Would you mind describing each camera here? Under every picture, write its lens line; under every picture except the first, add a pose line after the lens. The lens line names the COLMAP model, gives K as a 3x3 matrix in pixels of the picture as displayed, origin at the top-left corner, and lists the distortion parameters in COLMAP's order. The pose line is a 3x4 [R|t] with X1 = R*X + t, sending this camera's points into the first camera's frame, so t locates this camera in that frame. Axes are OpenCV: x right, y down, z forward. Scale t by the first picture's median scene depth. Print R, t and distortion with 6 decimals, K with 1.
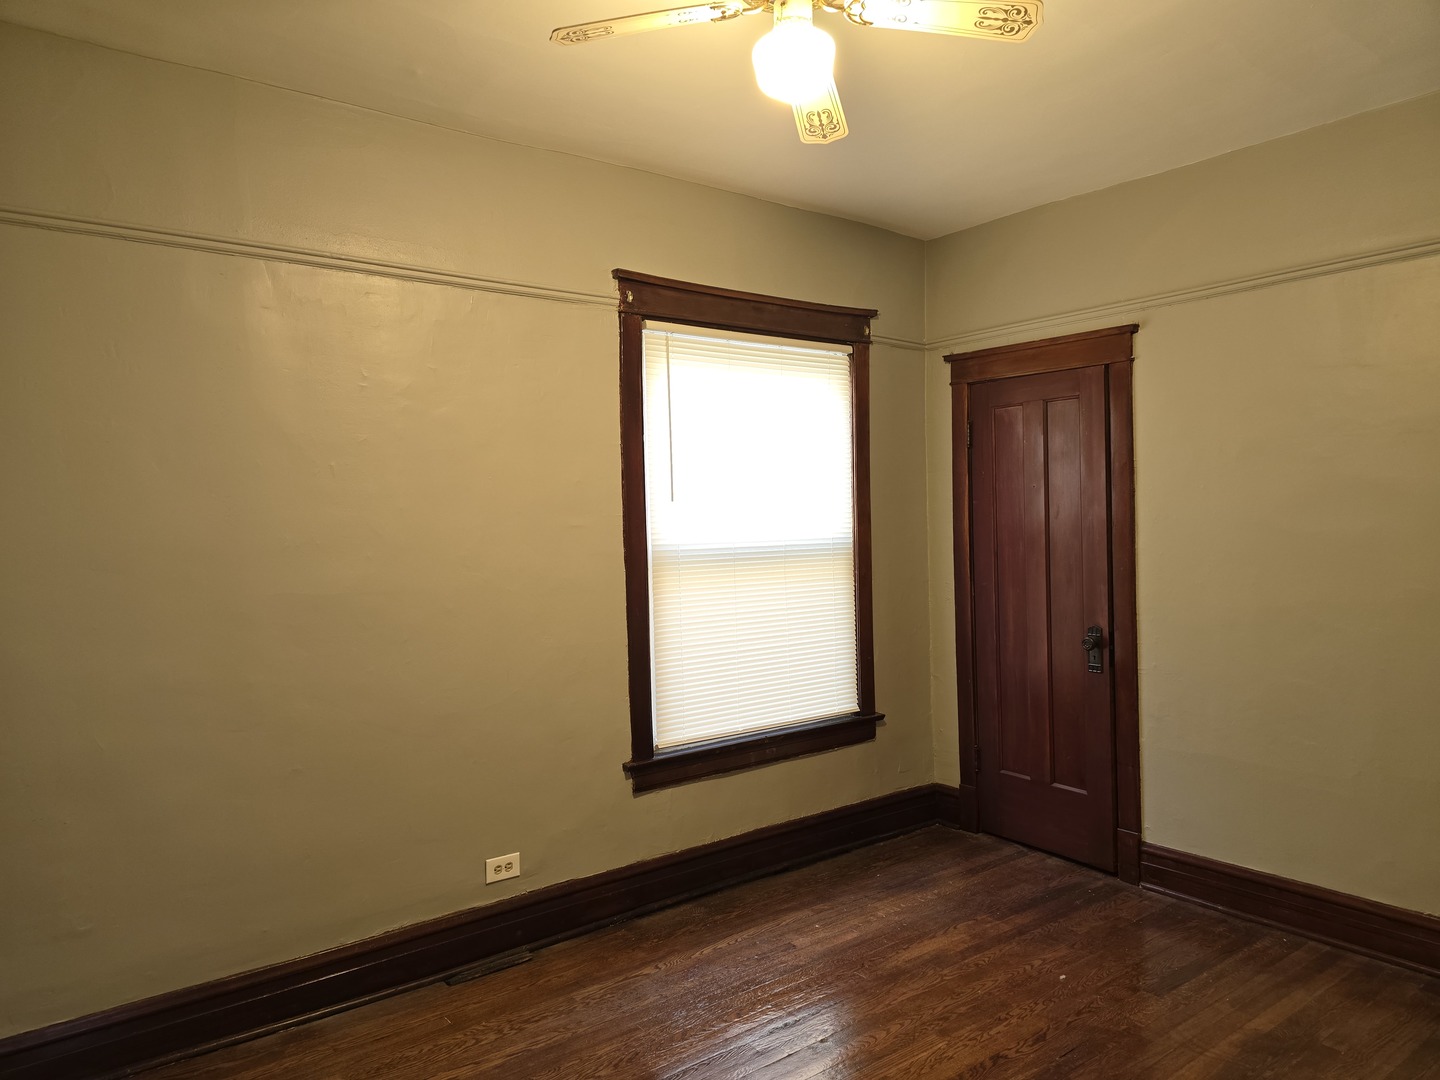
lens RADIAL K [[962.5, 0, 692.2], [0, 962.5, 548.3], [0, 0, 1]] dist [0.054906, -0.048090]
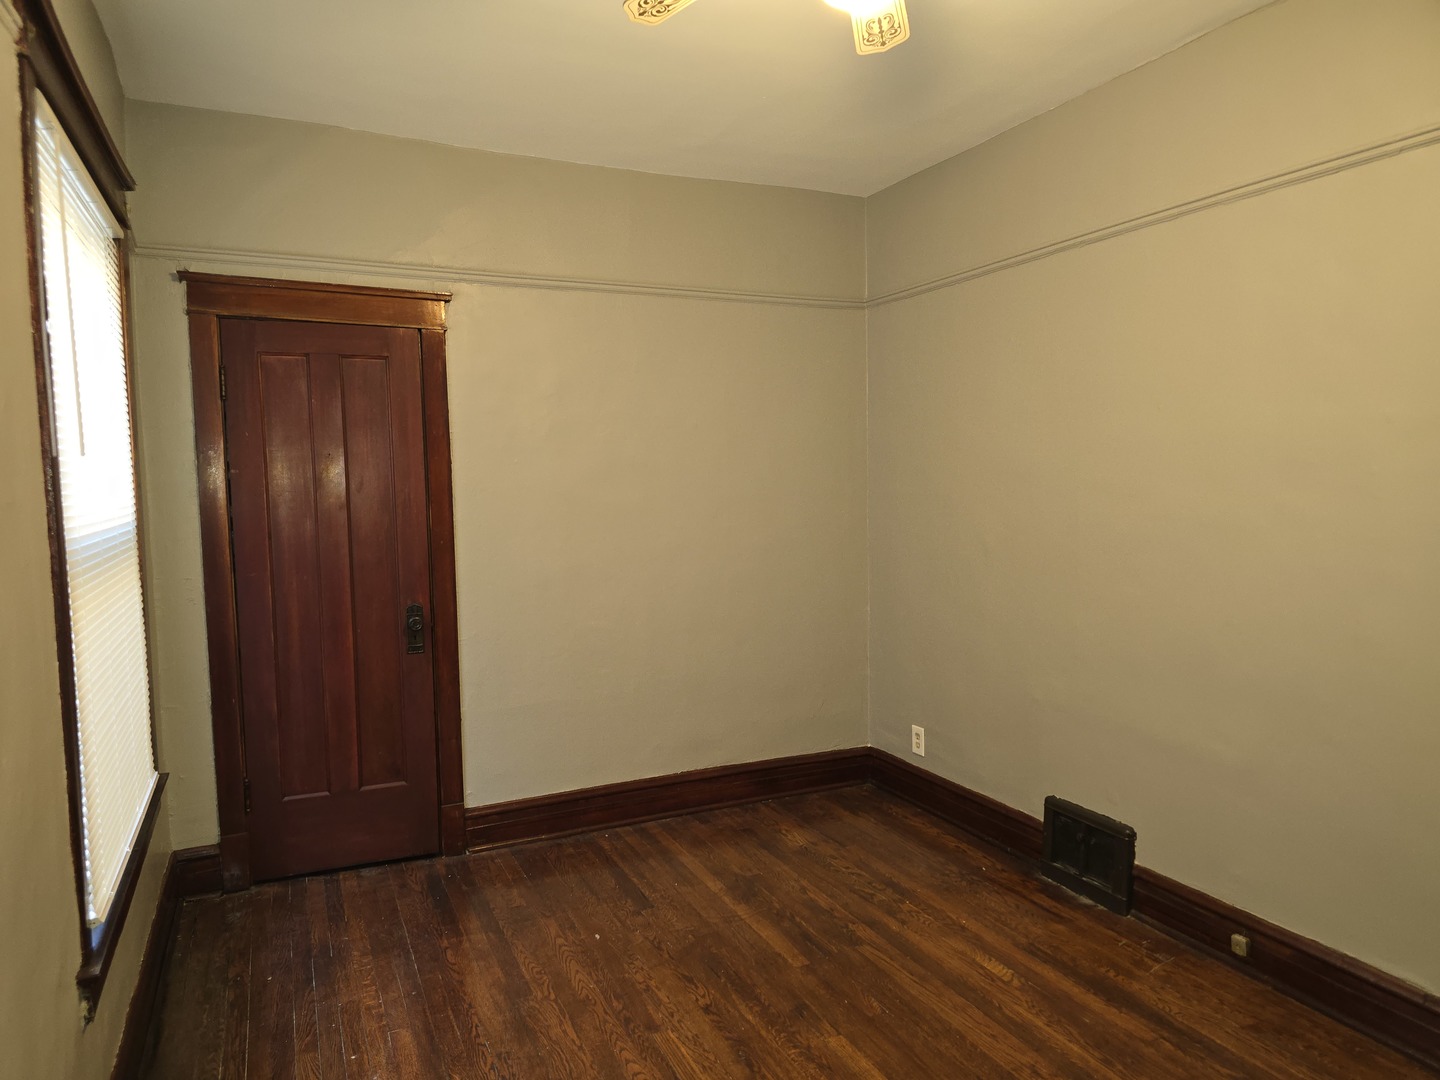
lens RADIAL K [[962.5, 0, 684.4], [0, 962.5, 554.8], [0, 0, 1]] dist [0.054906, -0.048090]
pose [[0.215541, -0.058214, 0.974758, -0.478927], [0.044275, 0.997777, 0.049798, -0.004035], [-0.975491, 0.032424, 0.217639, 0.573875]]
